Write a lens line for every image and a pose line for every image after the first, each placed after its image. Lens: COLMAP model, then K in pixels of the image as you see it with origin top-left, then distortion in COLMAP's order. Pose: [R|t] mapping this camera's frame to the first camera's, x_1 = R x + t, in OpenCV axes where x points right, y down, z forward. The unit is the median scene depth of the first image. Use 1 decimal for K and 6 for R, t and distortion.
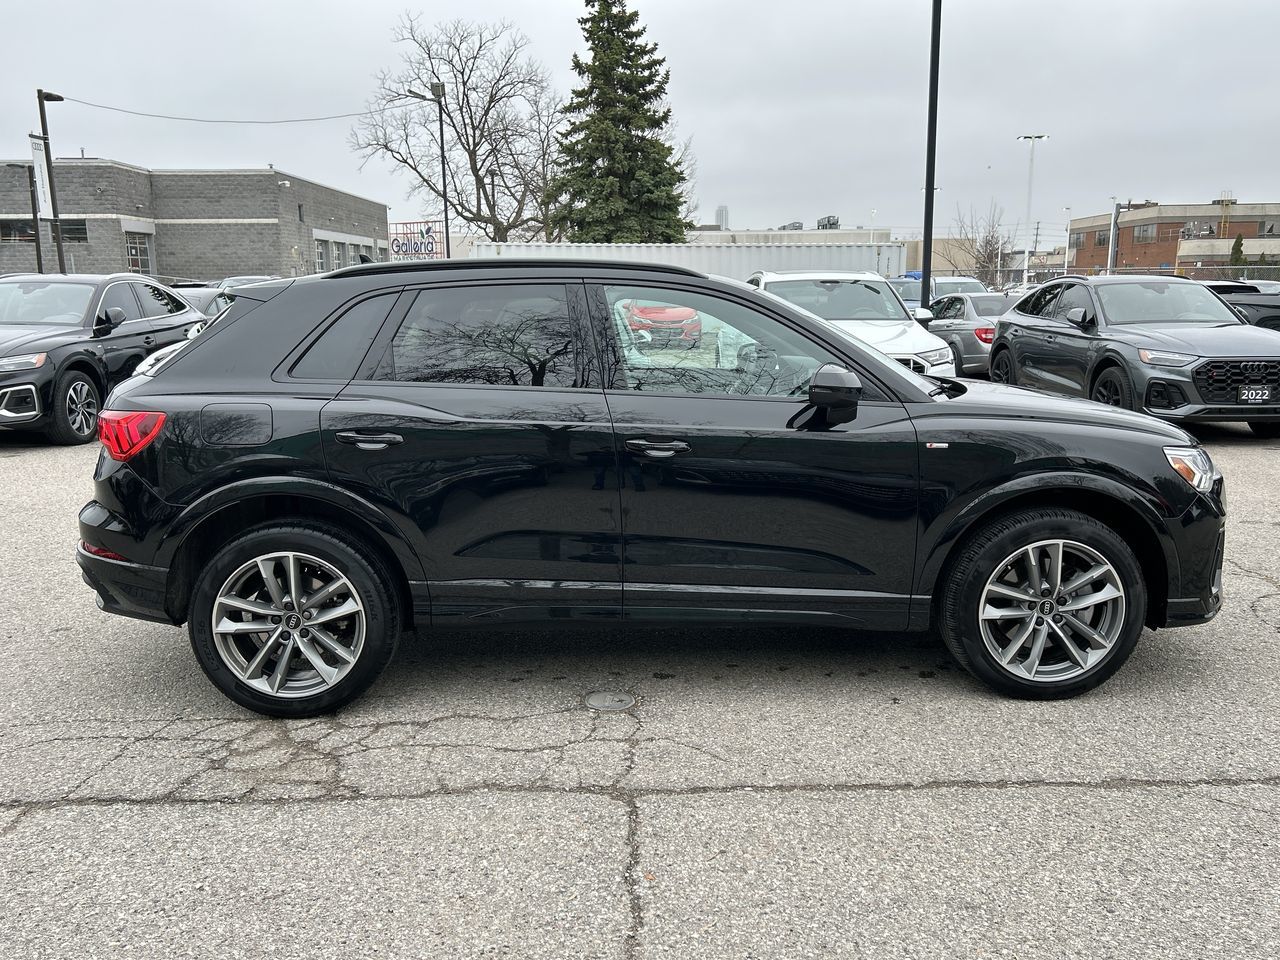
lens RADIAL K [[1051.5, 0, 640.0], [0, 1051.5, 480.0], [0, 0, 1]] dist [0.080321, -0.095346]
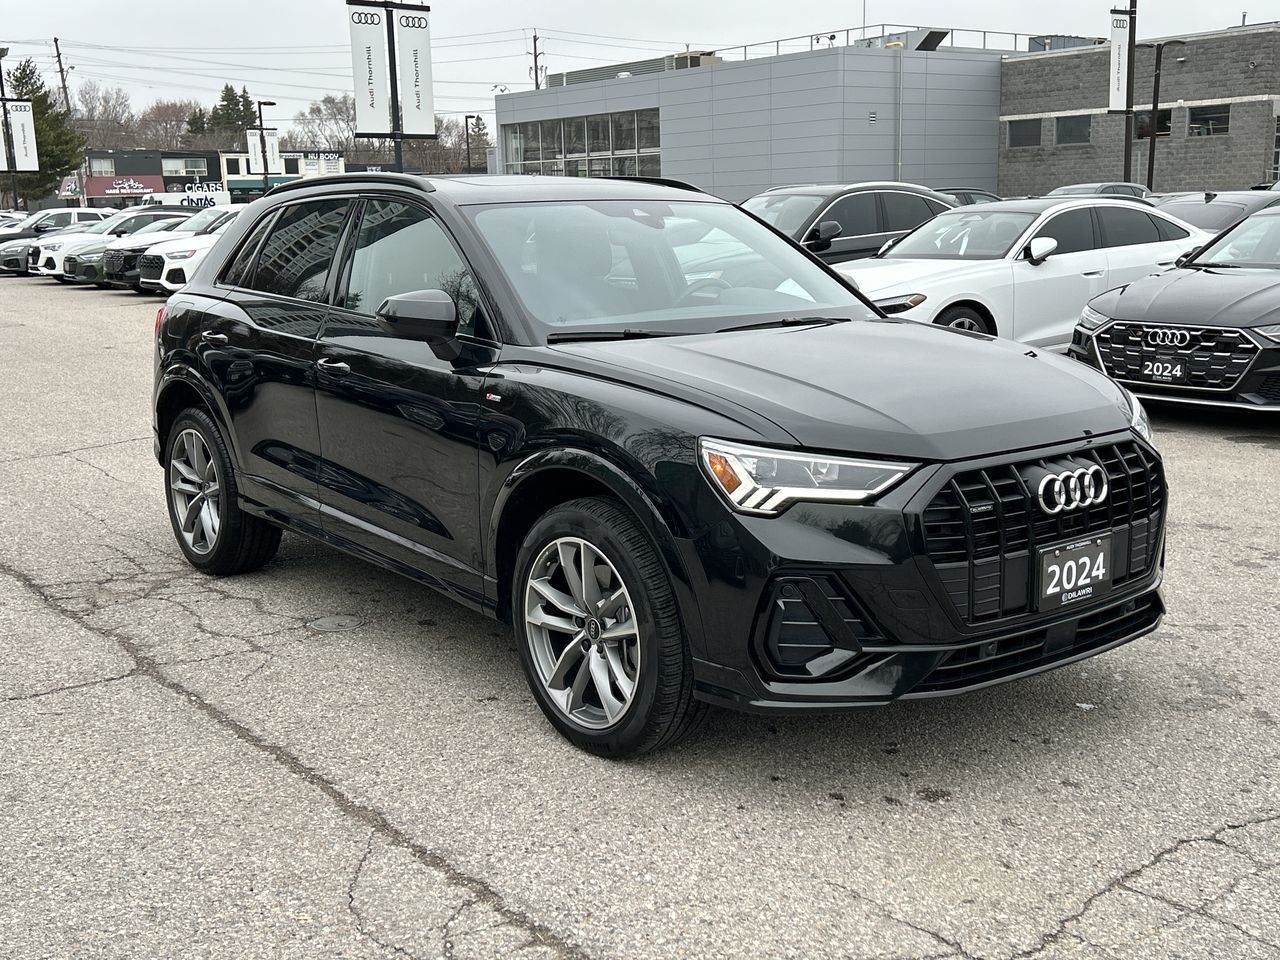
lens RADIAL K [[1398.7, 0, 635.2], [0, 1398.7, 476.8], [0, 0, 1]] dist [0.106256, -0.199707]
pose [[0.595603, 0.145619, -0.789970, 1.182398], [-0.128332, 0.988050, 0.085375, -0.076344], [0.792962, 0.050528, 0.607173, 0.421097]]
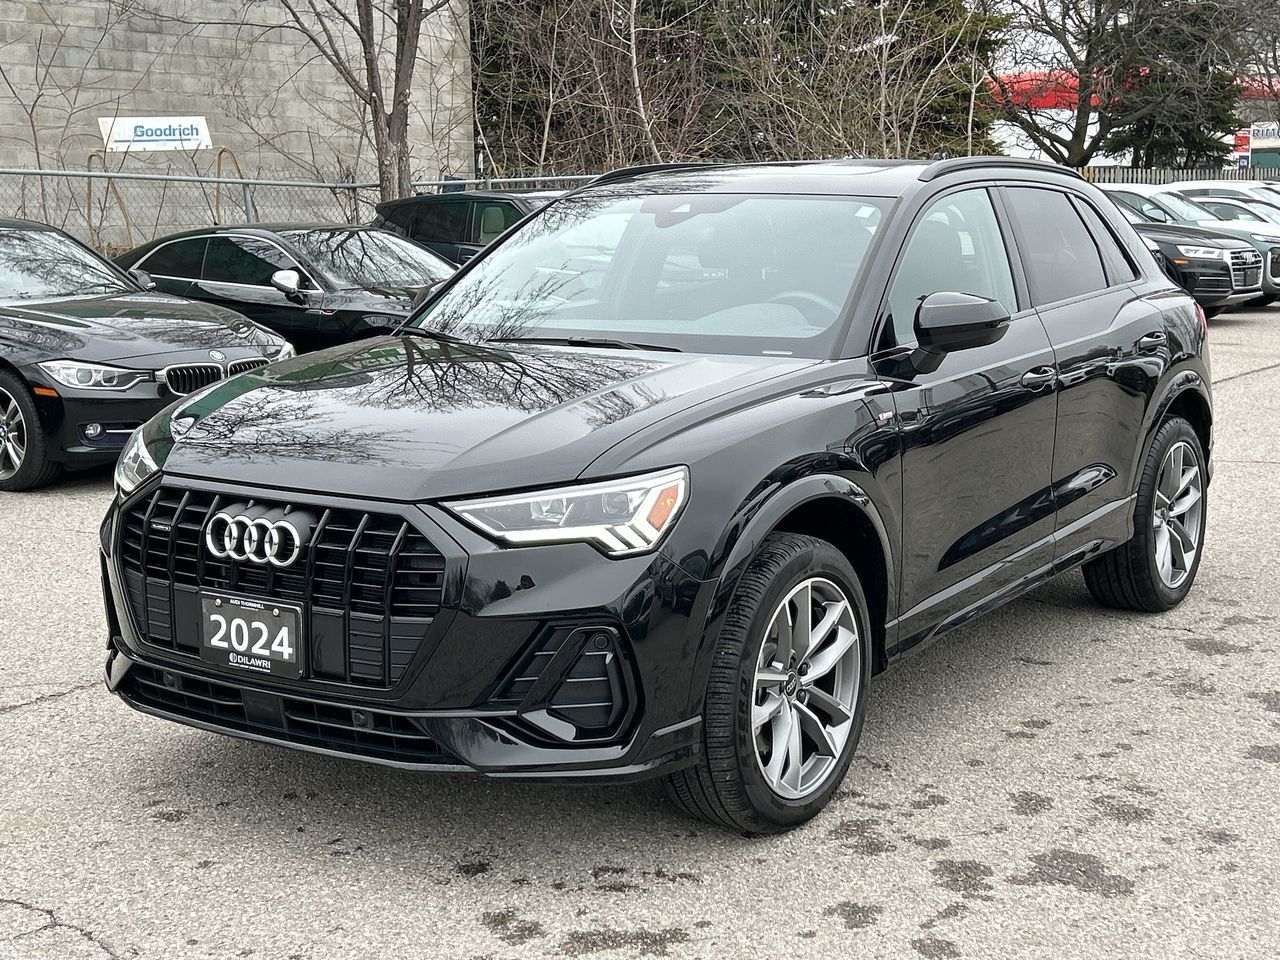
lens RADIAL K [[1769.7, 0, 652.2], [0, 1769.7, 484.8], [0, 0, 1]] dist [0.193822, -0.545156]
pose [[-0.593210, 0.137472, -0.793224, 1.292904], [-0.129697, 0.956122, 0.262697, -0.358385], [0.794532, 0.258713, -0.549351, 1.975304]]
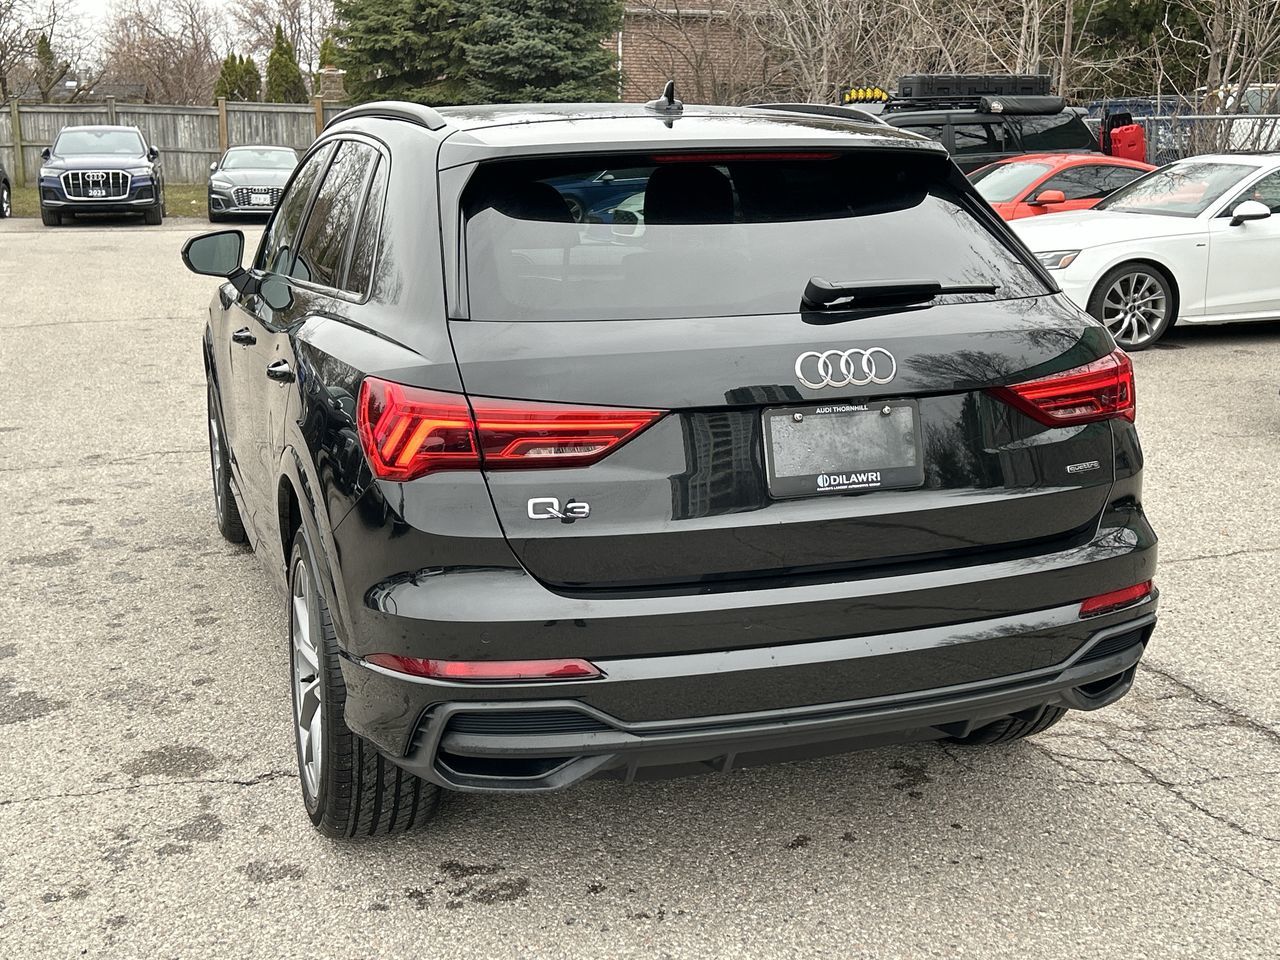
lens RADIAL K [[1482.1, 0, 646.4], [0, 1482.1, 476.9], [0, 0, 1]] dist [0.150823, -0.350705]
pose [[-0.298978, -0.199259, 0.933224, -1.196277], [0.170186, 0.951144, 0.257608, -0.254543], [-0.938961, 0.235841, -0.250460, 1.453106]]
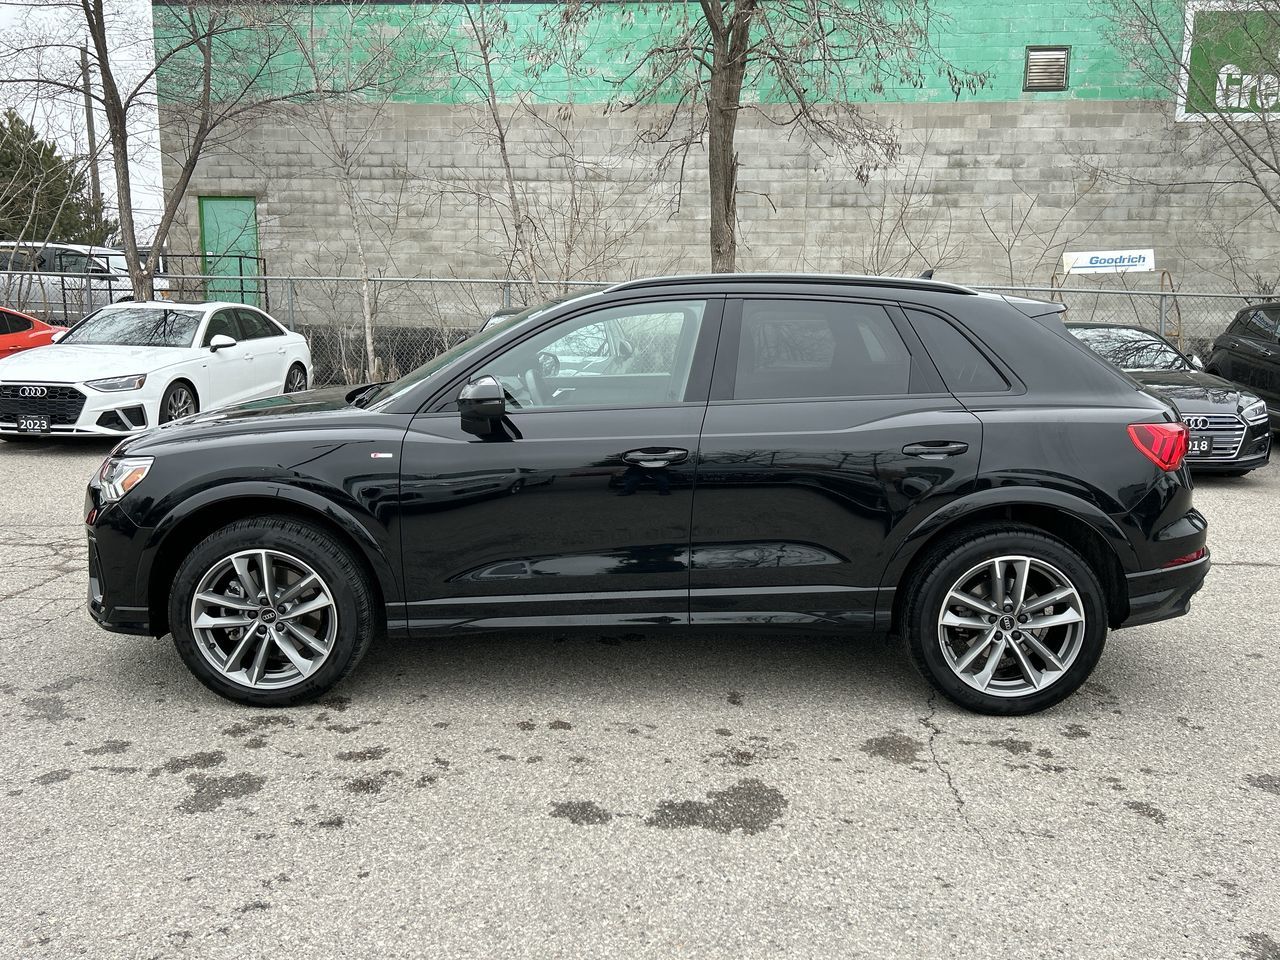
lens RADIAL K [[1038.2, 0, 640.0], [0, 1038.2, 480.0], [0, 0, 1]] dist [0.057000, -0.054718]
pose [[-0.999019, -0.012945, 0.042352, -0.029516], [0.002116, 0.941285, 0.337605, -0.419092], [-0.044235, 0.337364, -0.940335, 2.351868]]
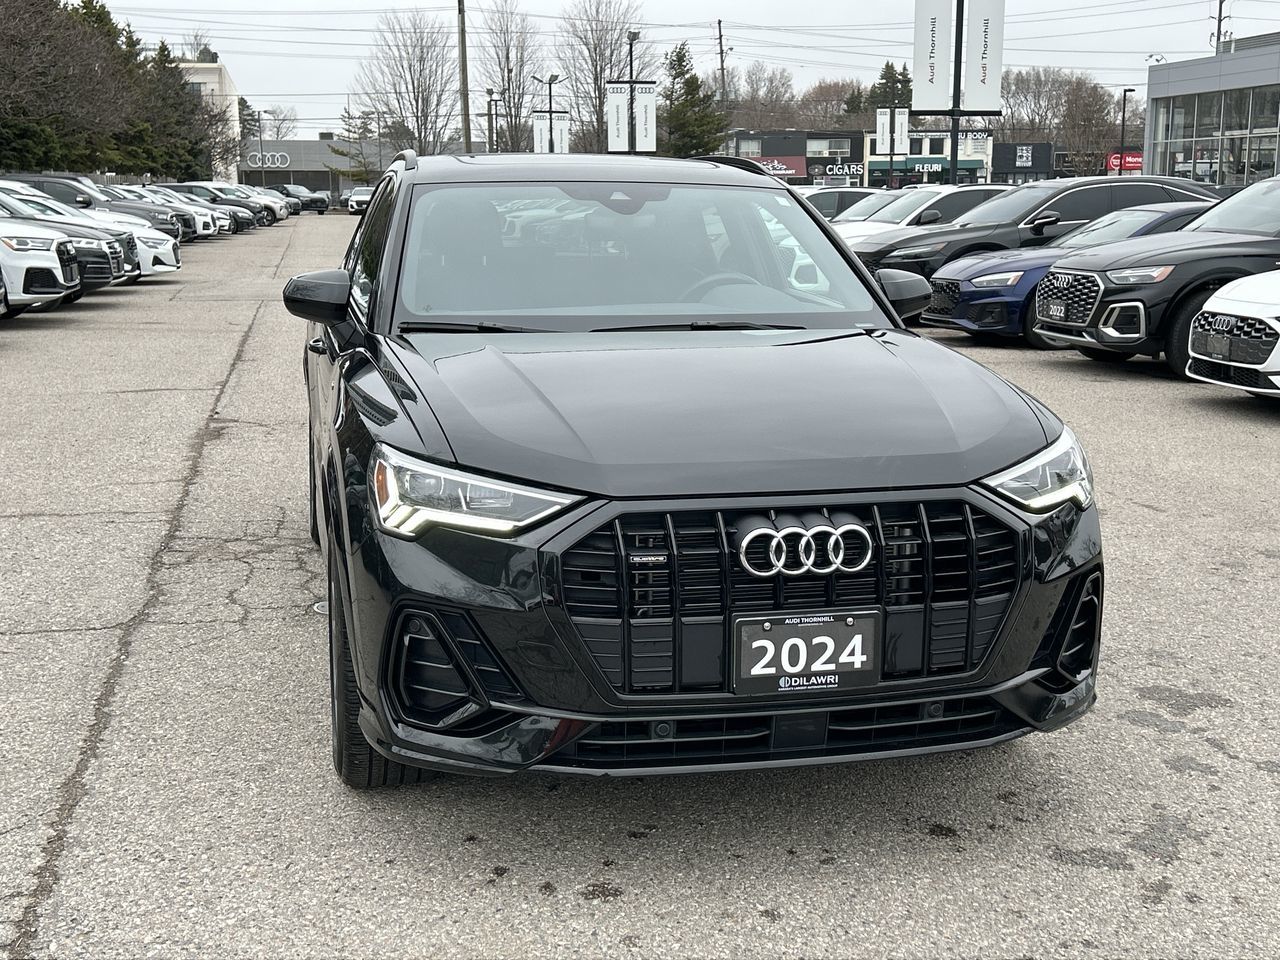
lens RADIAL K [[1482.1, 0, 646.4], [0, 1482.1, 476.9], [0, 0, 1]] dist [0.150823, -0.350705]
pose [[0.202324, 0.186839, -0.961330, 1.356507], [-0.177575, 0.972359, 0.151610, -0.169481], [0.963085, 0.140034, 0.229910, 0.955123]]
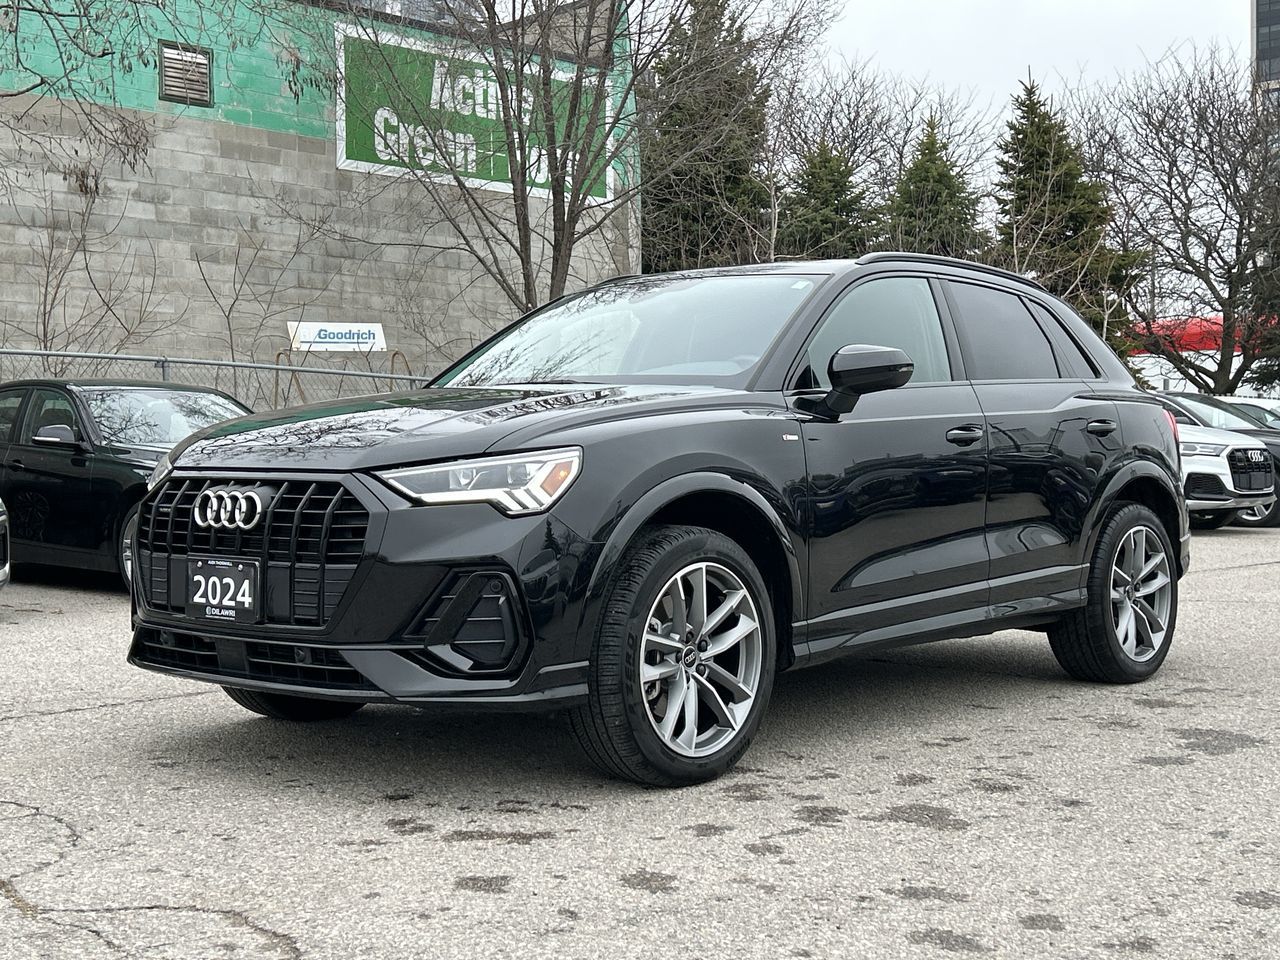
lens RADIAL K [[1679.9, 0, 638.1], [0, 1679.9, 473.5], [0, 0, 1]] dist [0.220580, -0.682509]
pose [[-0.686710, 0.016363, -0.726747, 1.277294], [-0.122506, 0.982843, 0.137885, -0.248843], [0.716535, 0.183718, -0.672923, 2.229020]]
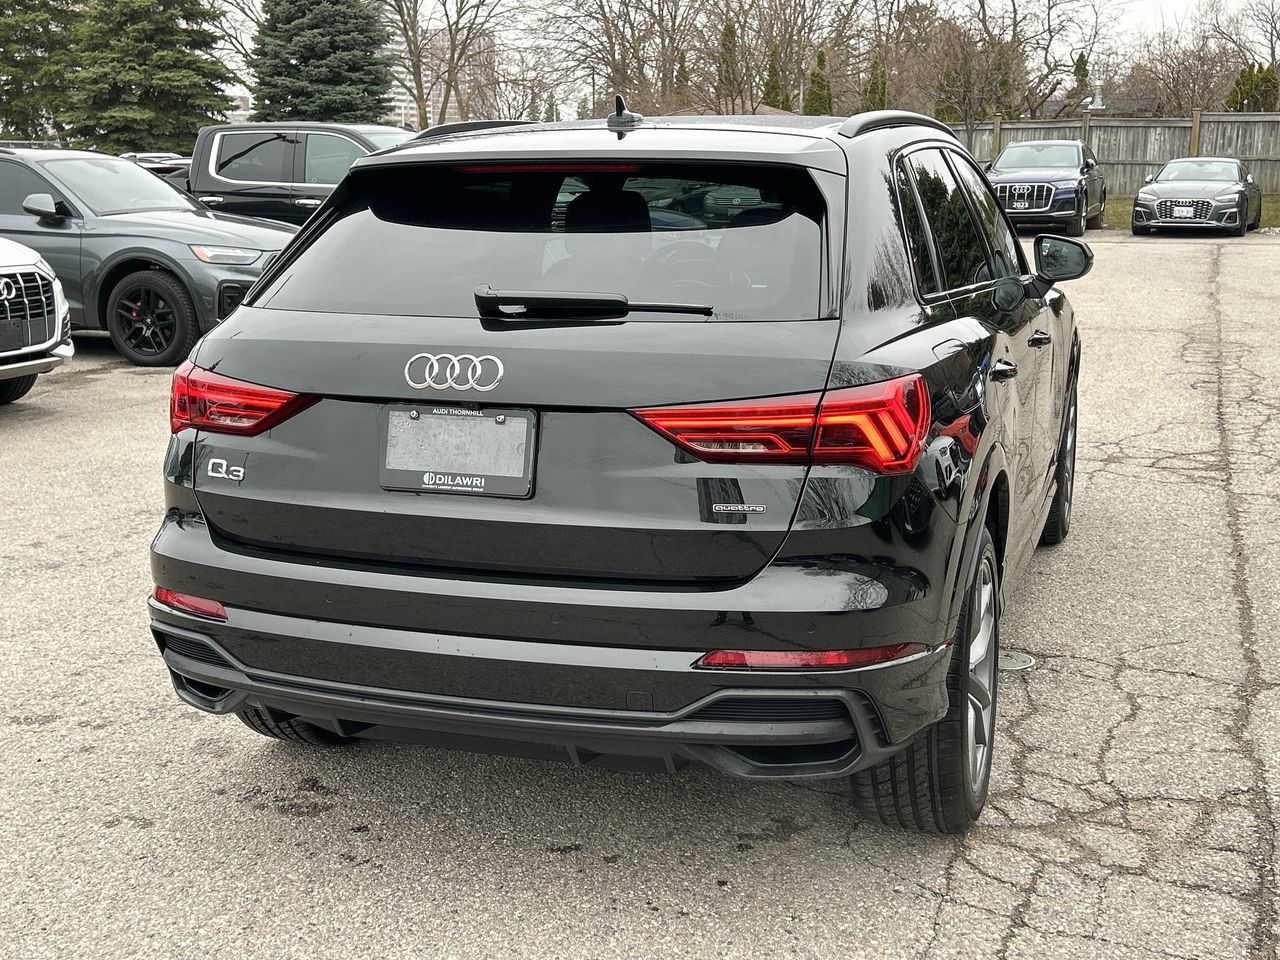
lens RADIAL K [[1482.1, 0, 646.4], [0, 1482.1, 476.9], [0, 0, 1]] dist [0.150823, -0.350705]
pose [[0.365579, -0.186845, 0.911834, -1.191408], [0.166534, 0.976967, 0.133423, -0.134592], [-0.915761, 0.103074, 0.388275, 0.800856]]
